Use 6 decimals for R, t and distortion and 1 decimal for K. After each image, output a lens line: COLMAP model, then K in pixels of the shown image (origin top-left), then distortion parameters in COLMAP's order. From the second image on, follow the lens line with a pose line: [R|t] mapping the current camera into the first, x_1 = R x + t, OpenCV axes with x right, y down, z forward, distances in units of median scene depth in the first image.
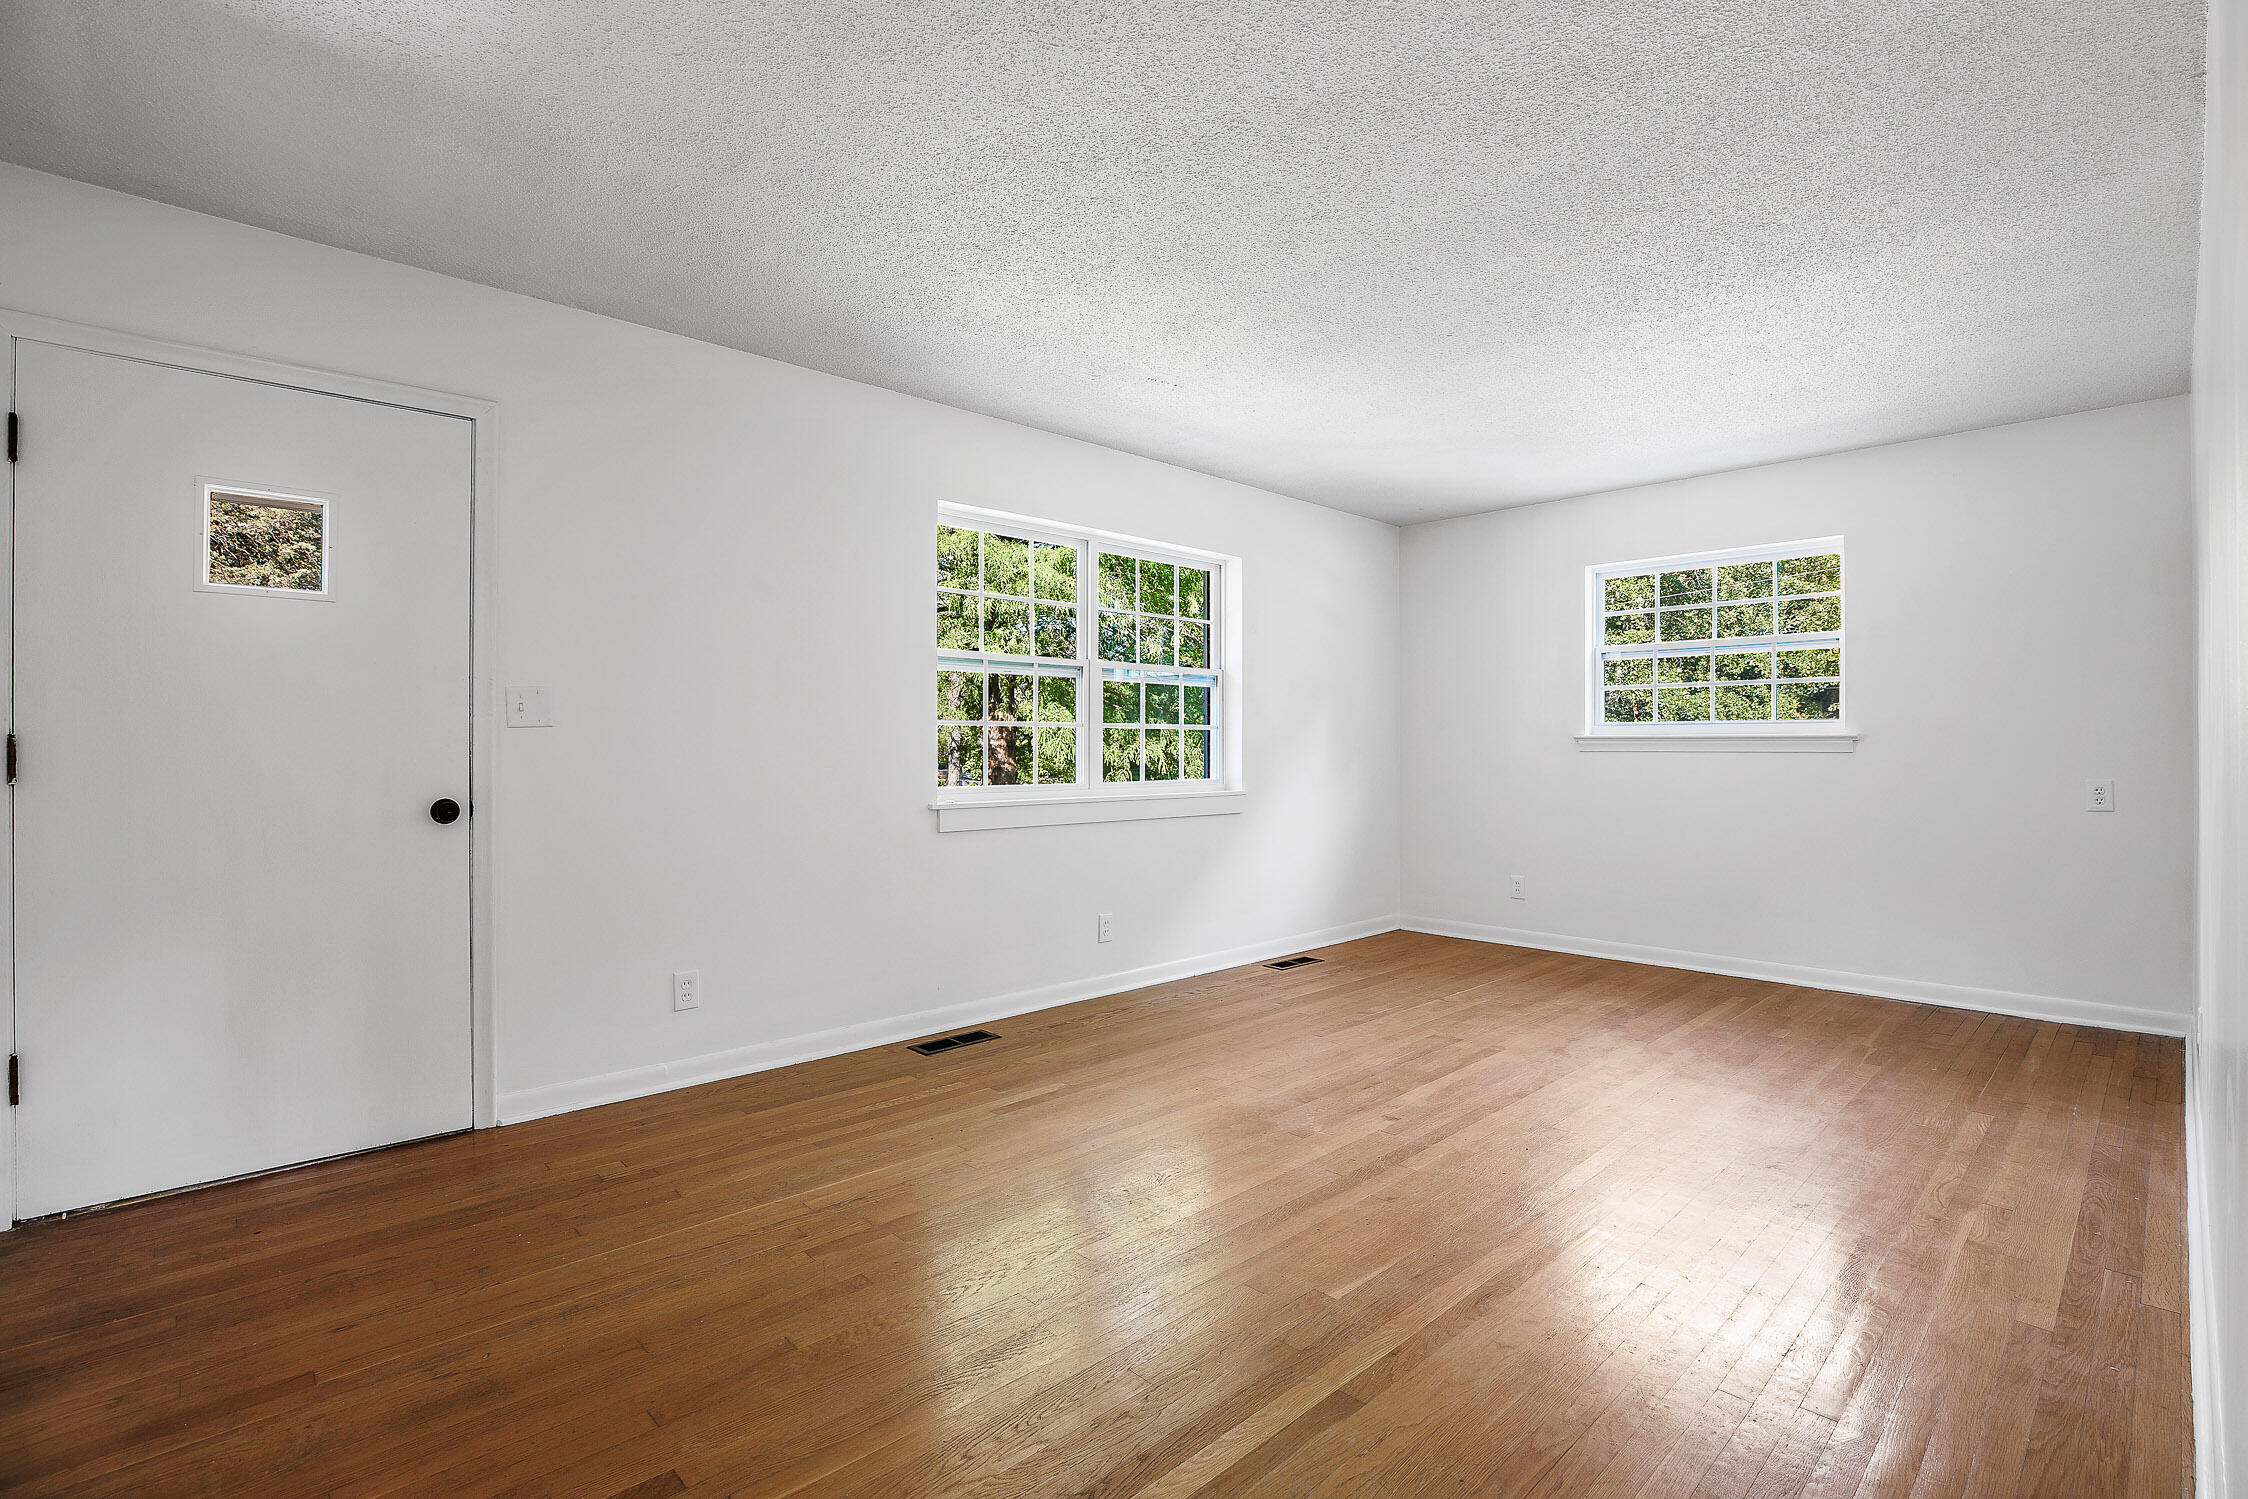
lens RADIAL K [[1033.7, 0, 1125.1], [0, 1033.7, 749.0], [0, 0, 1]] dist [-0.005216, -0.000921]
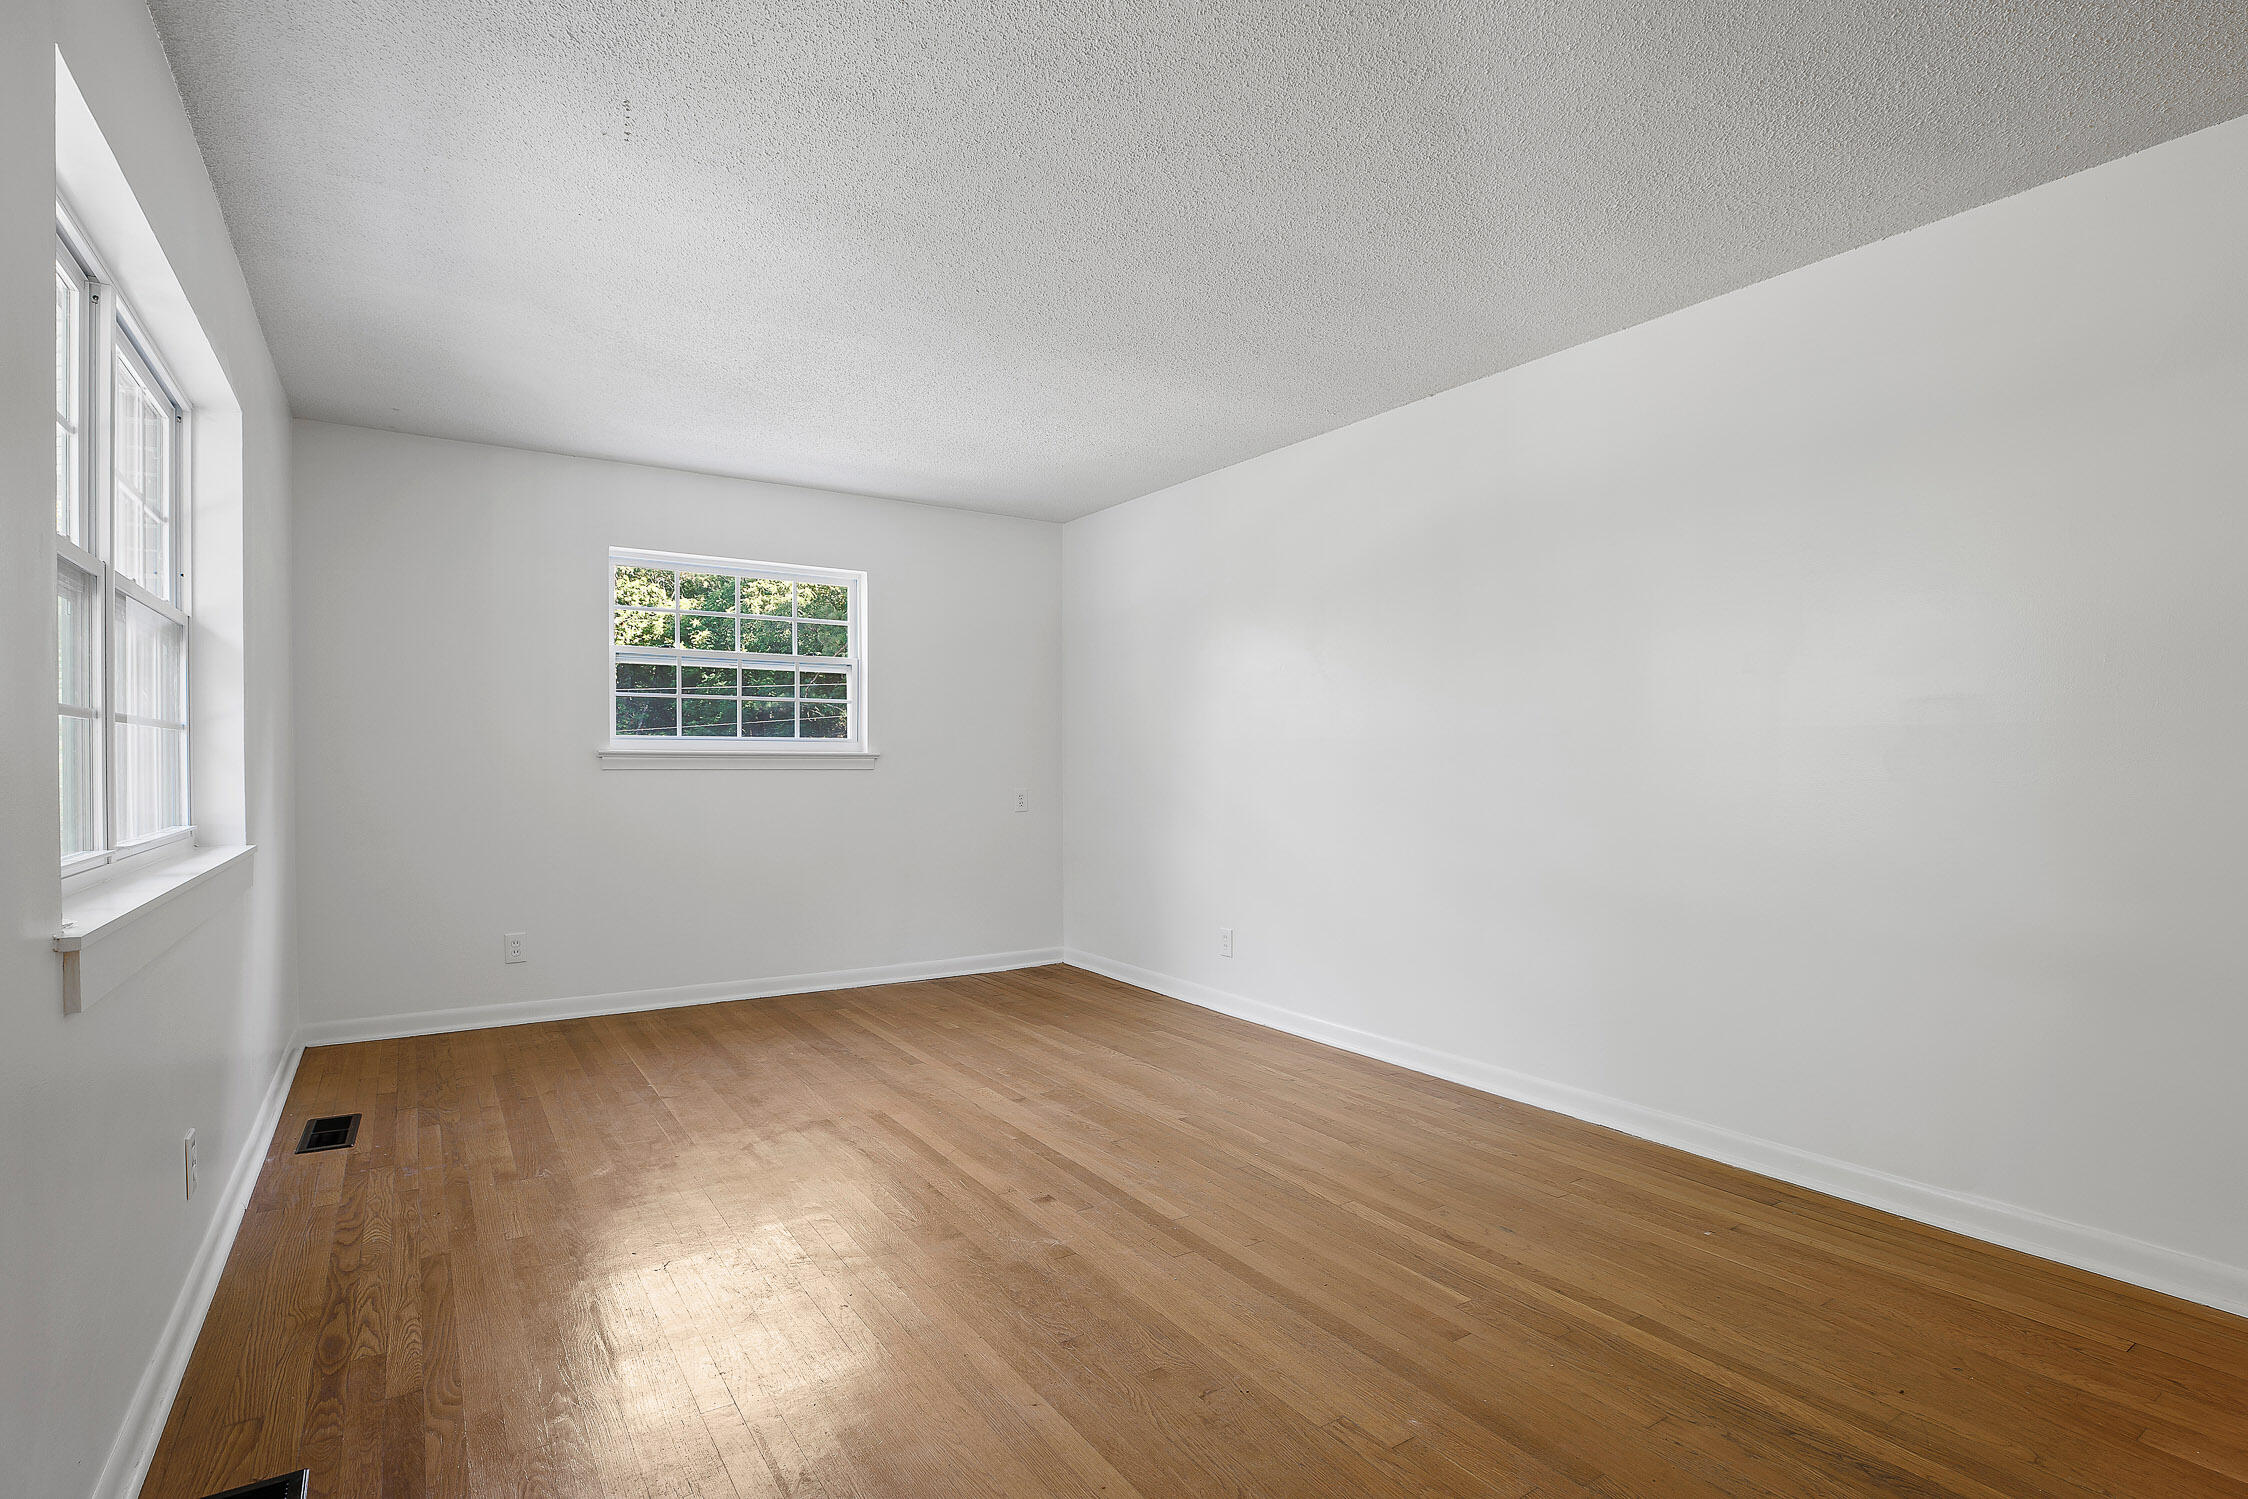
lens RADIAL K [[1073.1, 0, 1182.0], [0, 1073.1, 773.4], [0, 0, 1]] dist [-0.002344, -0.000035]
pose [[0.150854, -0.007277, 0.988529, -0.471163], [-0.002722, 0.999966, 0.007776, -0.002504], [-0.988552, -0.003863, 0.150829, 0.589011]]
